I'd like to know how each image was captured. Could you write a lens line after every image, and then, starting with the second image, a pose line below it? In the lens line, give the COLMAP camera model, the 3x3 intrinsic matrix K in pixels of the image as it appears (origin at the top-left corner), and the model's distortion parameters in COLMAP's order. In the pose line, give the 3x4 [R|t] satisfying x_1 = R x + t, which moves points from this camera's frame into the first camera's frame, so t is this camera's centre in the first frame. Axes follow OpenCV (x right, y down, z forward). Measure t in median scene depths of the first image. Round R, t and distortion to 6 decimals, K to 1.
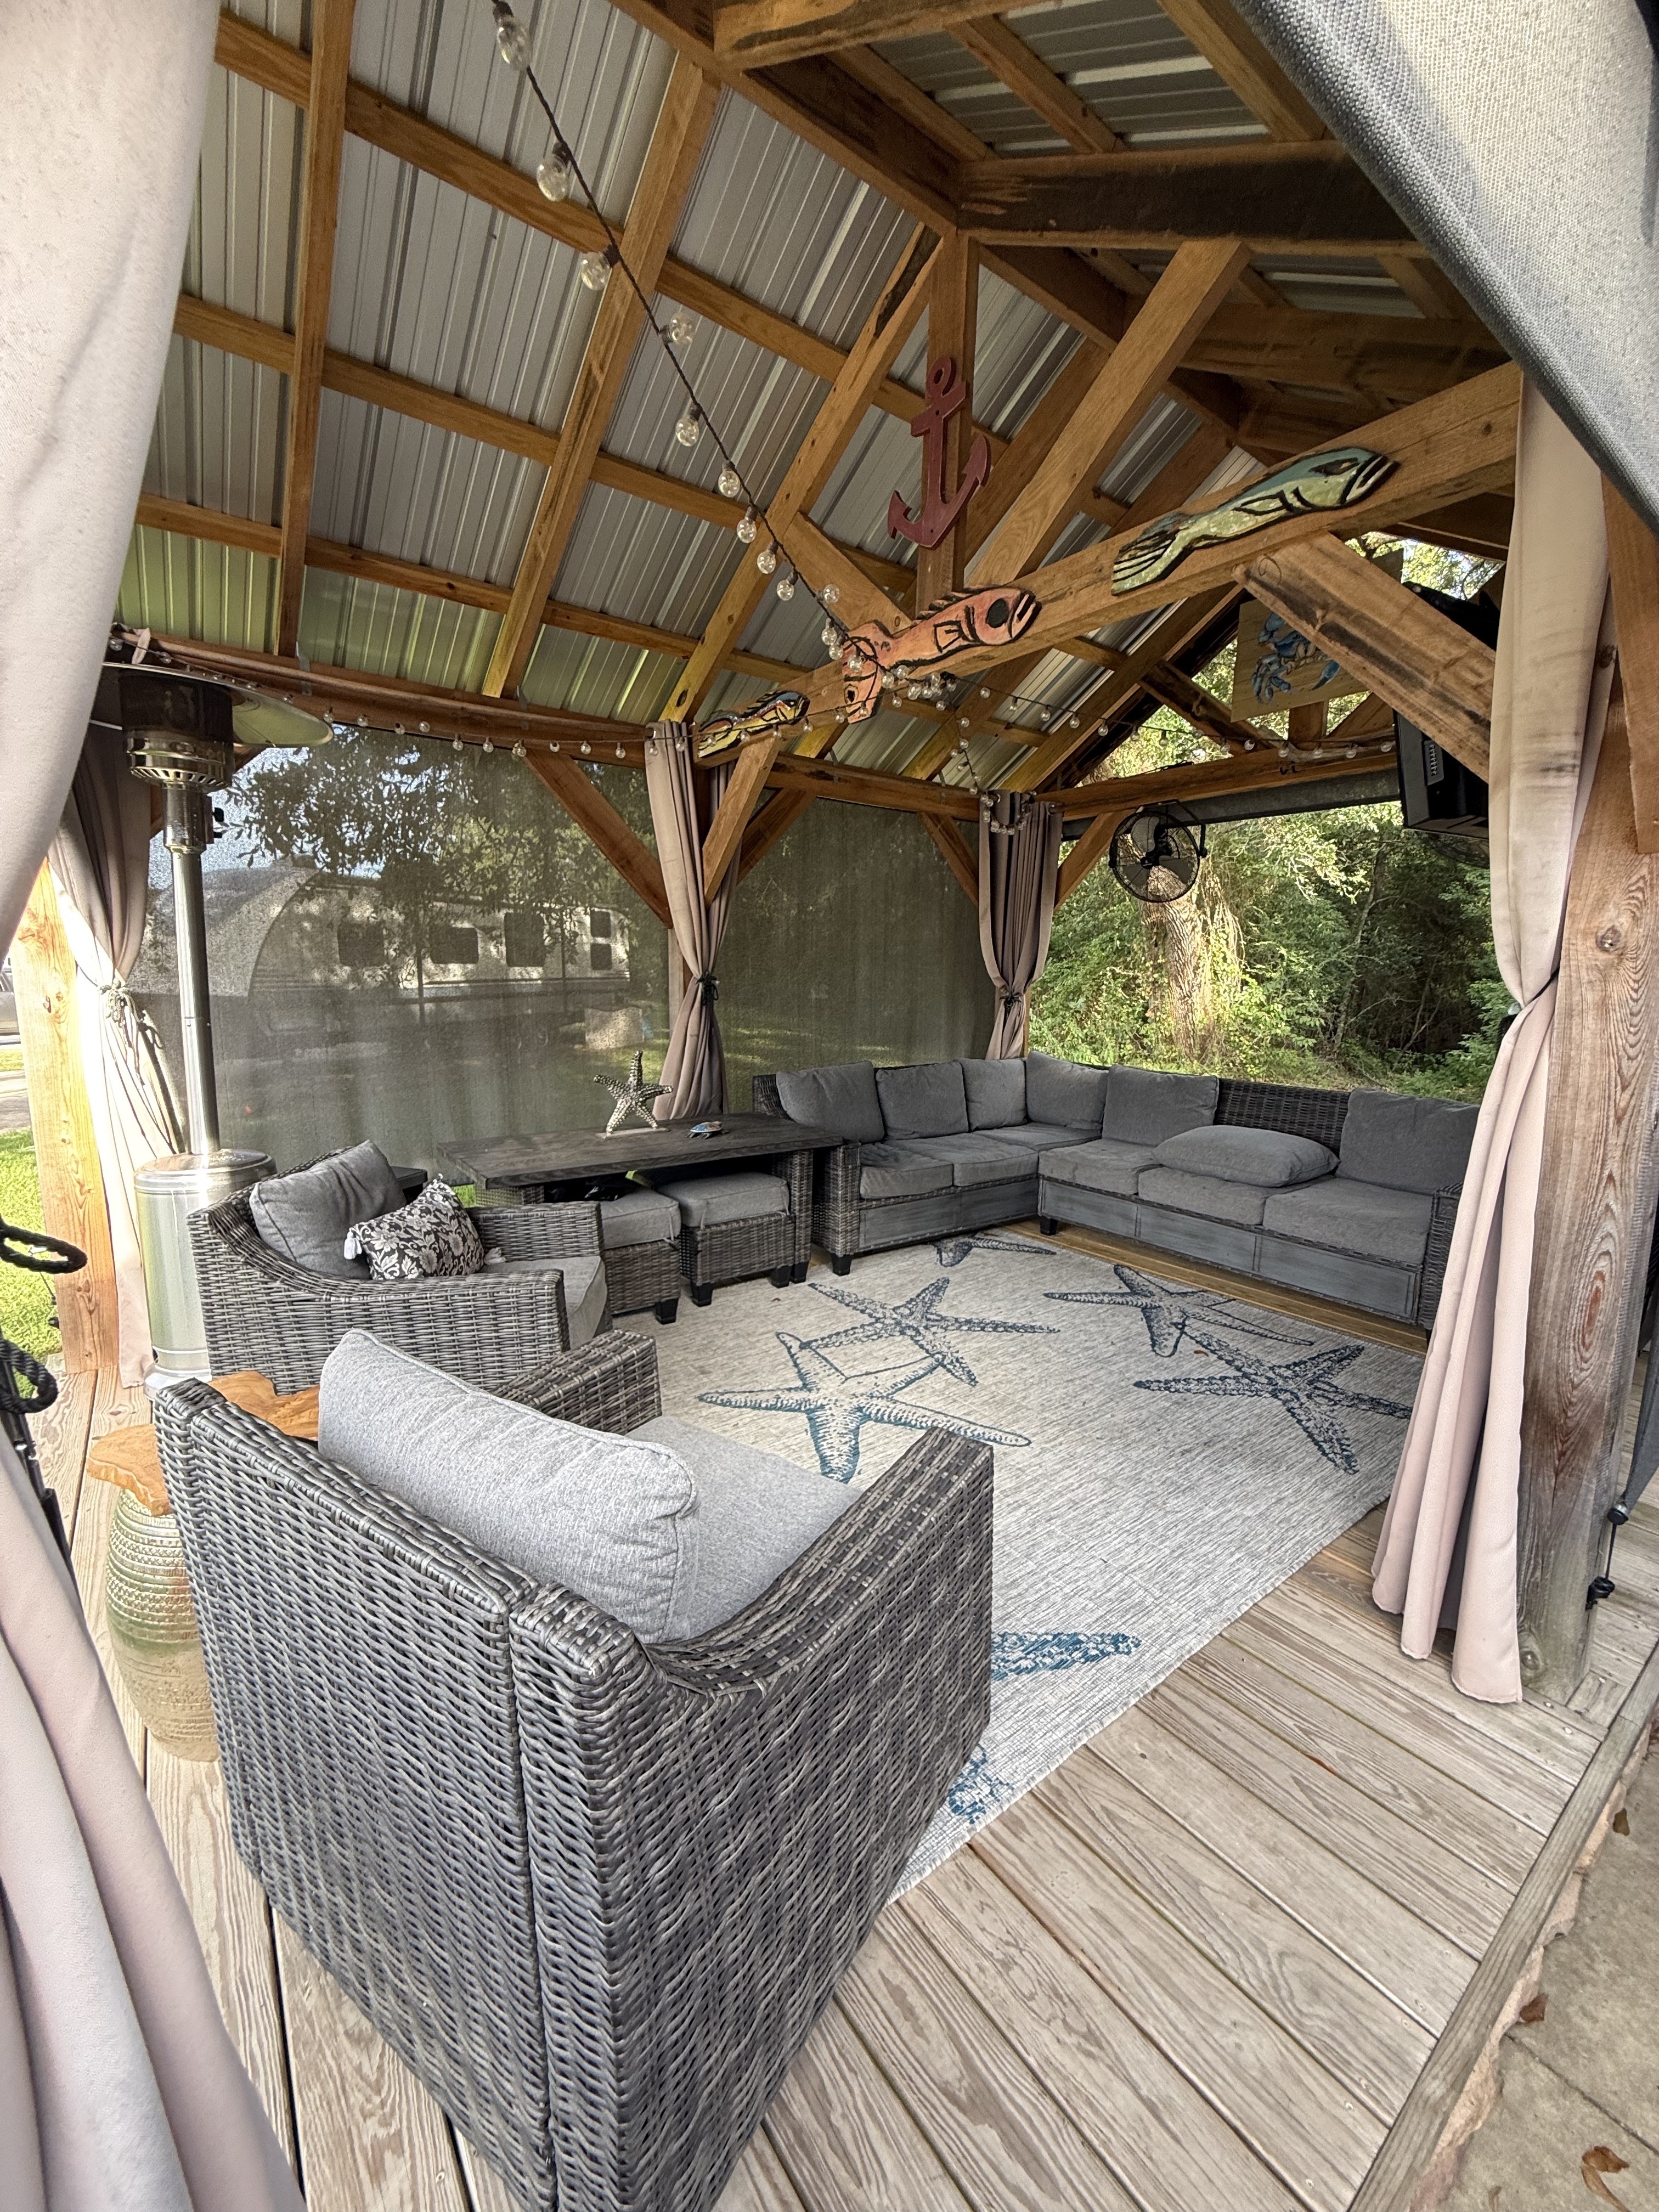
lens RADIAL K [[895.8, 0, 826.8], [0, 895.8, 1115.7], [0, 0, 1]] dist [0.003101, -0.000731]
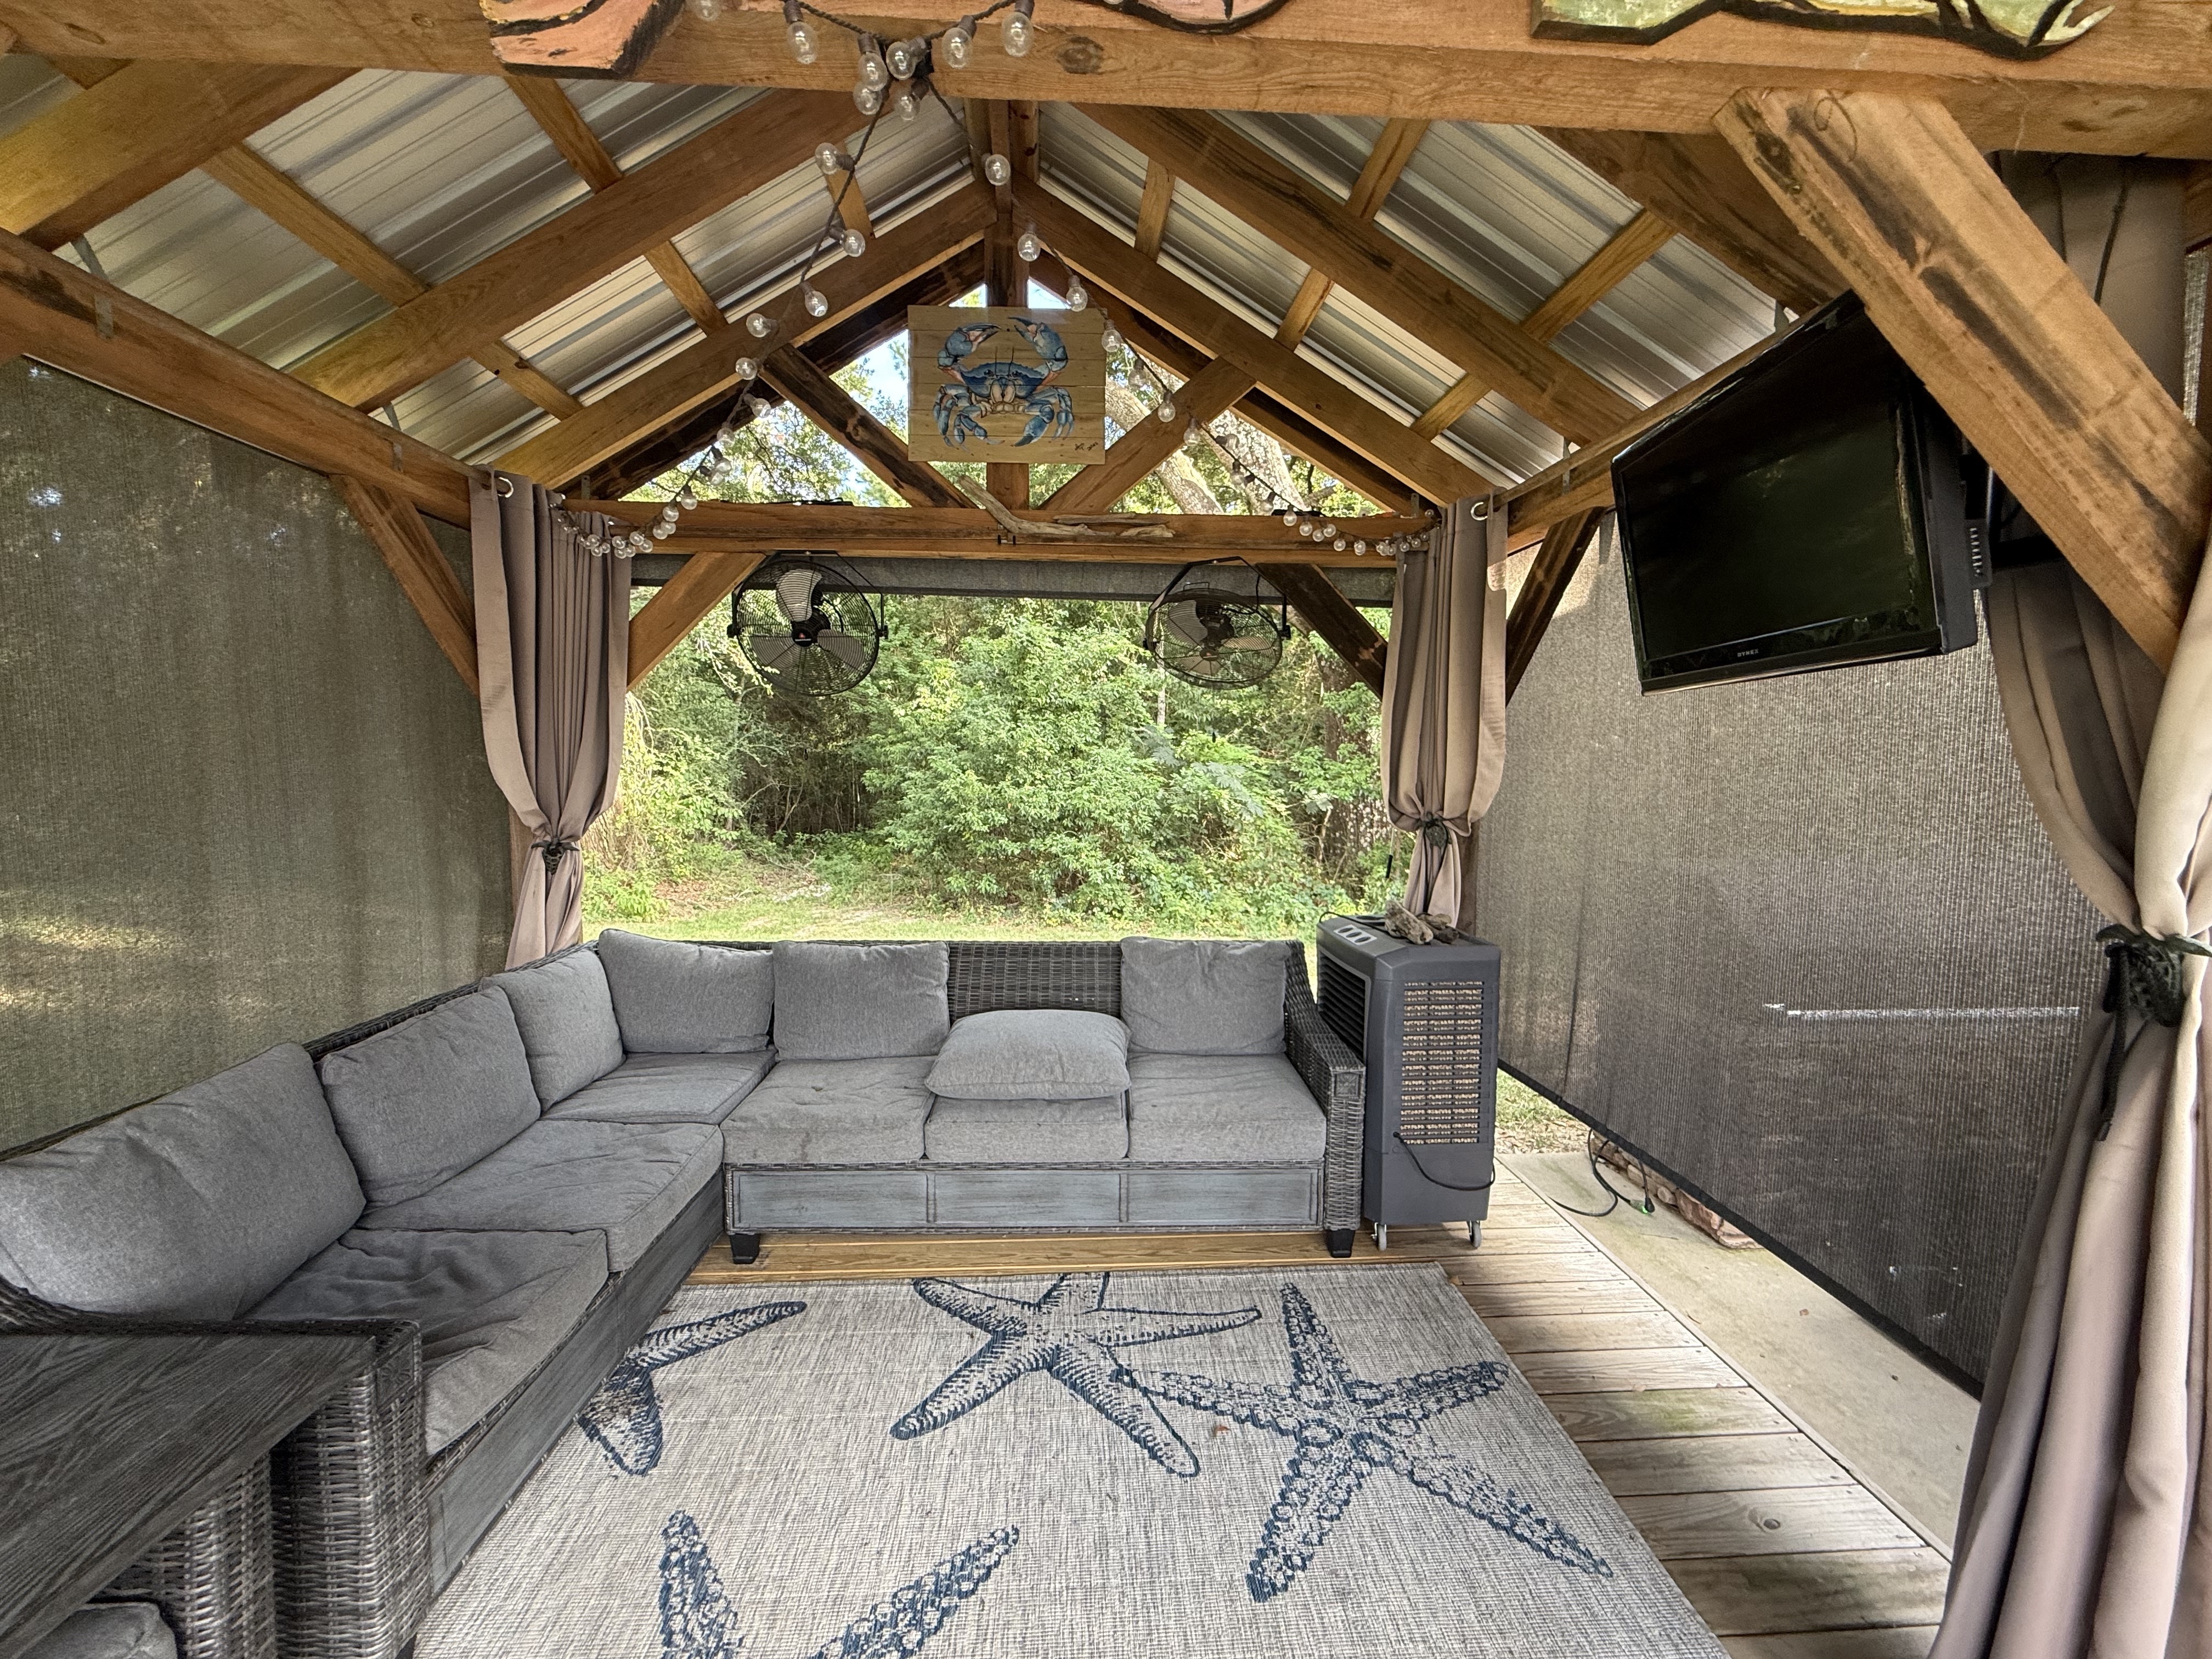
lens RADIAL K [[895.8, 0, 1112.6], [0, 895.8, 833.0], [0, 0, 1]] dist [0.003101, -0.000731]
pose [[0.556518, -0.071376, 0.827764, -0.081035], [0.127460, 0.991844, -0.000170, -0.112270], [-0.821001, 0.105601, 0.561076, 0.470032]]
